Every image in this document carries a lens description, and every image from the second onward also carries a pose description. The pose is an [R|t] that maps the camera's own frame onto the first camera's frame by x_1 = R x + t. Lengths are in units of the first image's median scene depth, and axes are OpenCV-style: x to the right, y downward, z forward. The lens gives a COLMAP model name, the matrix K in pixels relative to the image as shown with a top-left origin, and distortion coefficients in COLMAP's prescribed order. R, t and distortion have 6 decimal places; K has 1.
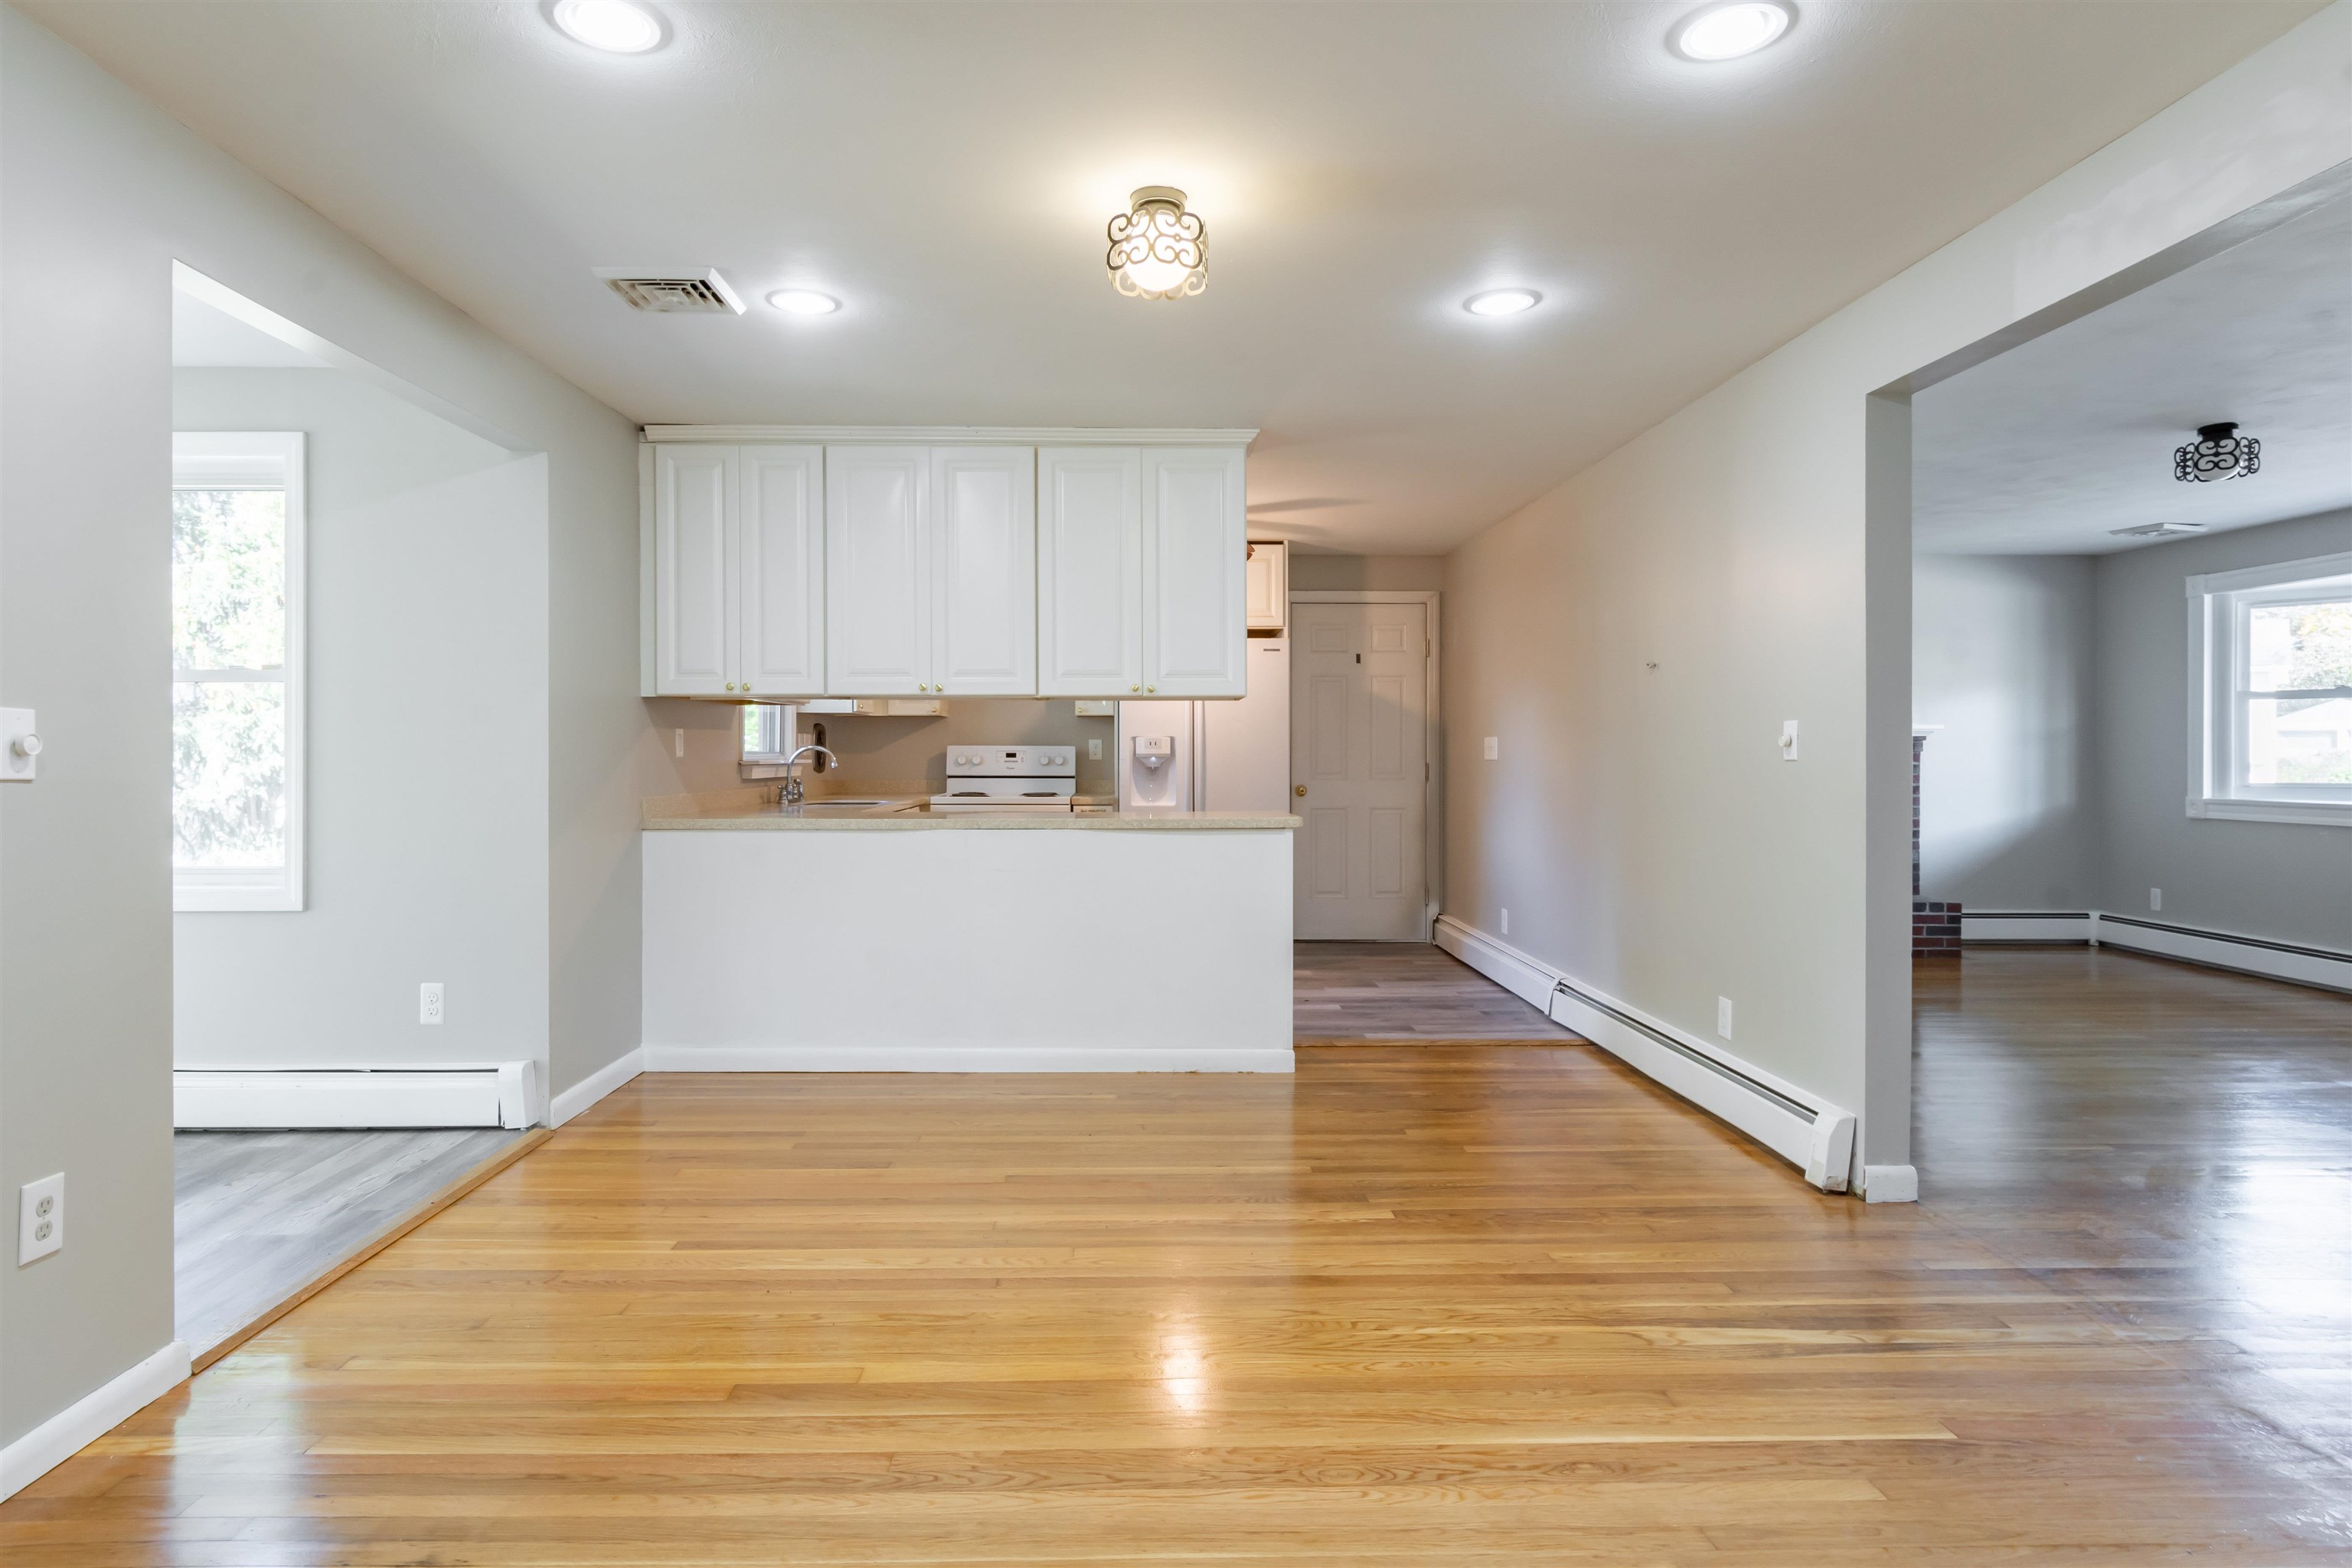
lens RADIAL K [[1256.1, 0, 1136.5], [0, 1256.1, 763.0], [0, 0, 1]] dist [-0.001900, -0.001353]
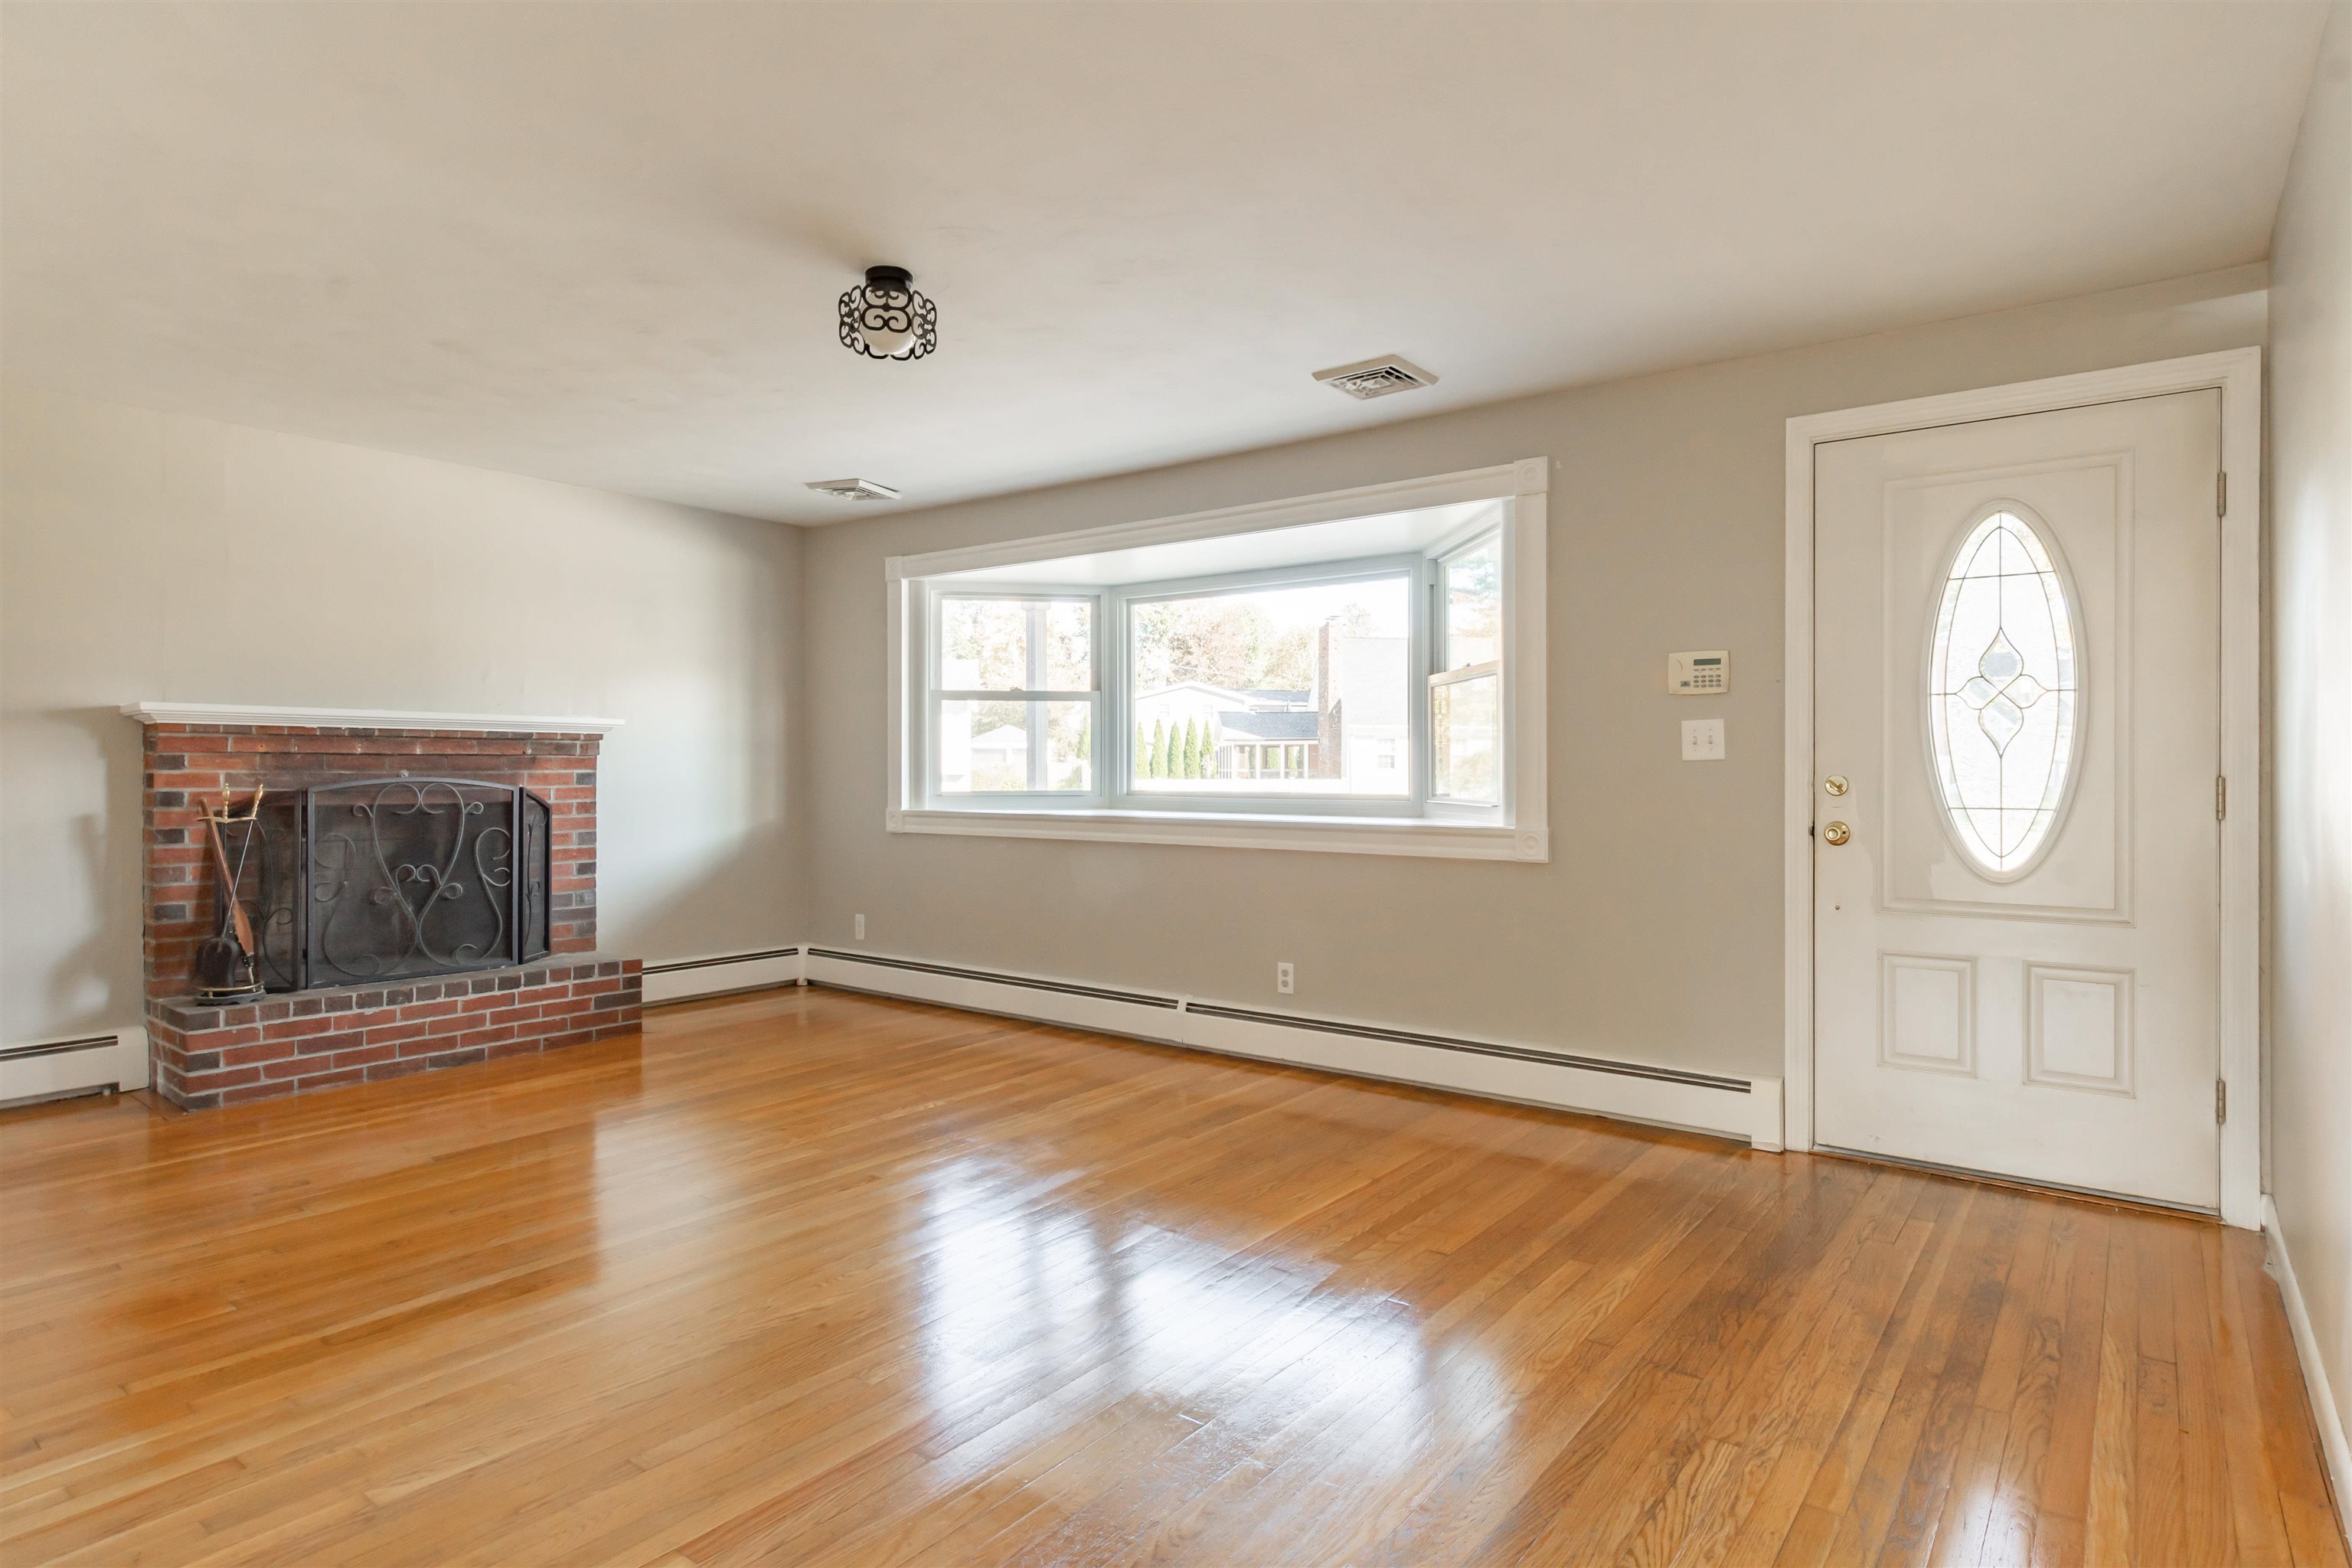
lens RADIAL K [[1253.3, 0, 1192.2], [0, 1253.3, 773.3], [0, 0, 1]] dist [0.001485, 0.003113]
pose [[0.612934, -0.000888, 0.790134, 0.356838], [0.001986, 0.999998, -0.000417, 0.003778], [-0.790132, 0.001825, 0.612934, 0.379750]]
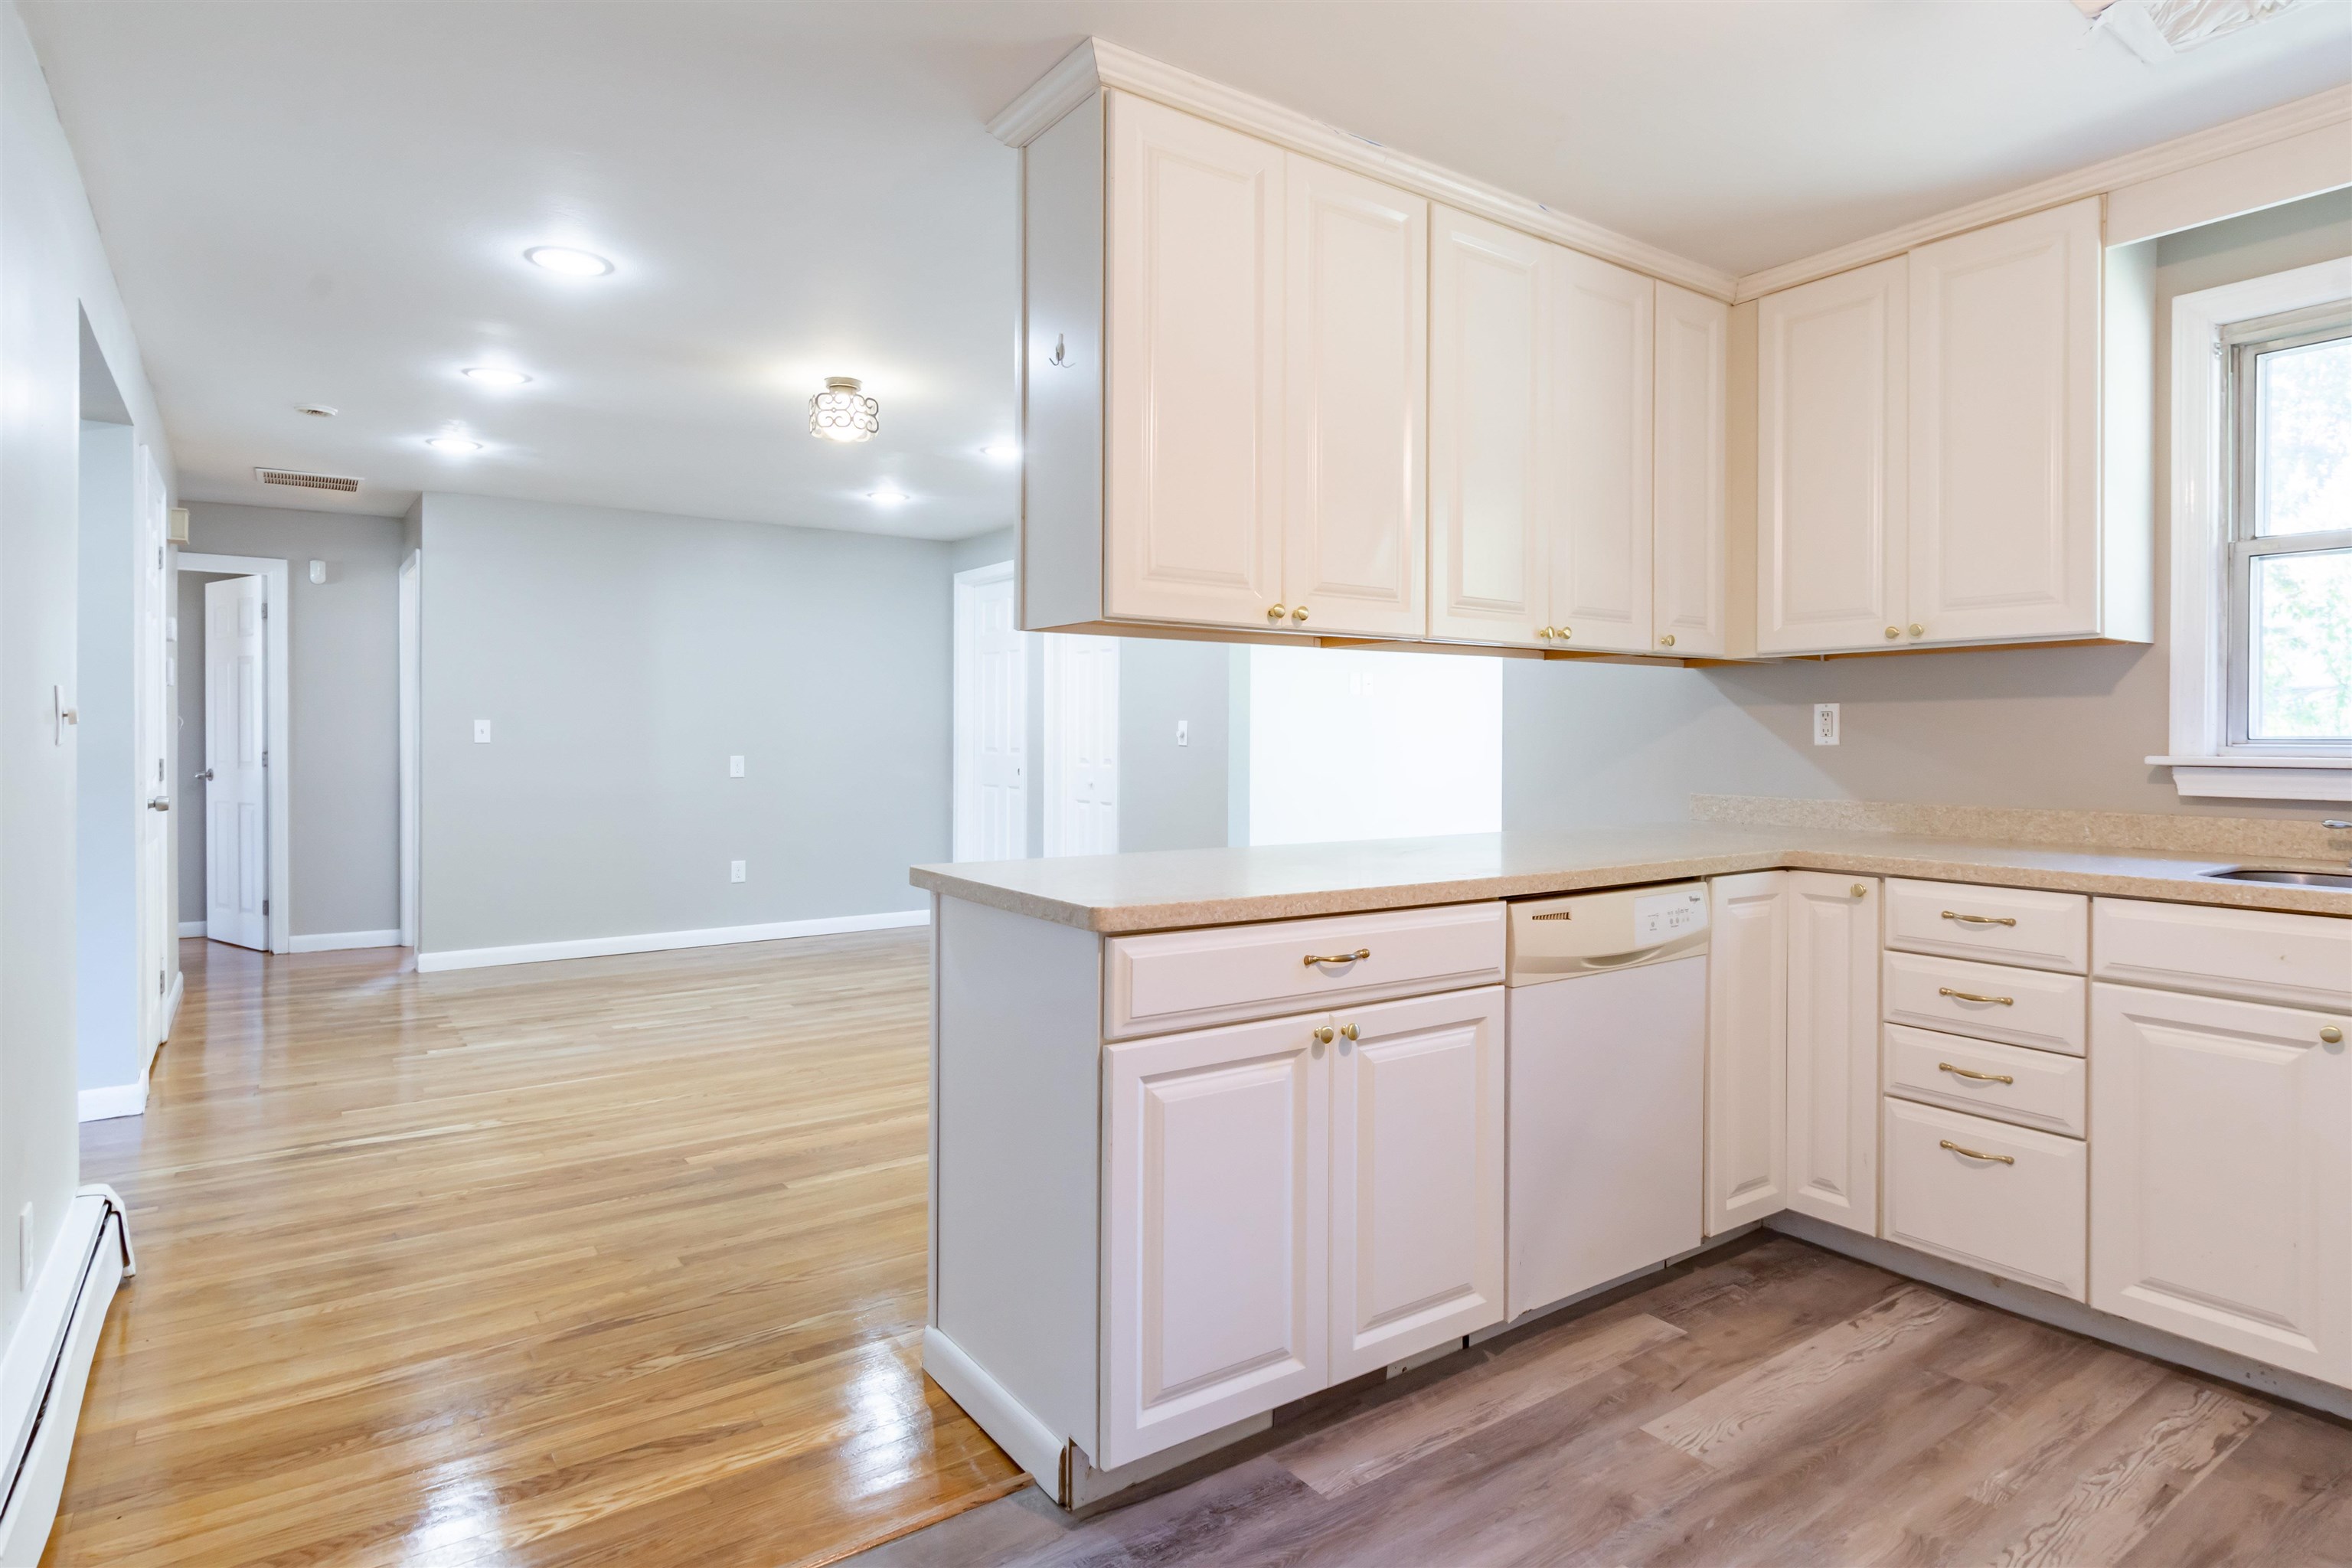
lens RADIAL K [[1305.9, 0, 1263.6], [0, 1305.9, 733.0], [0, 0, 1]] dist [-0.000560, -0.000522]
pose [[-0.796306, -0.003105, -0.604886, 0.290699], [-0.010632, 0.999904, 0.008864, -0.014630], [0.604801, 0.013490, -0.796262, 1.299951]]
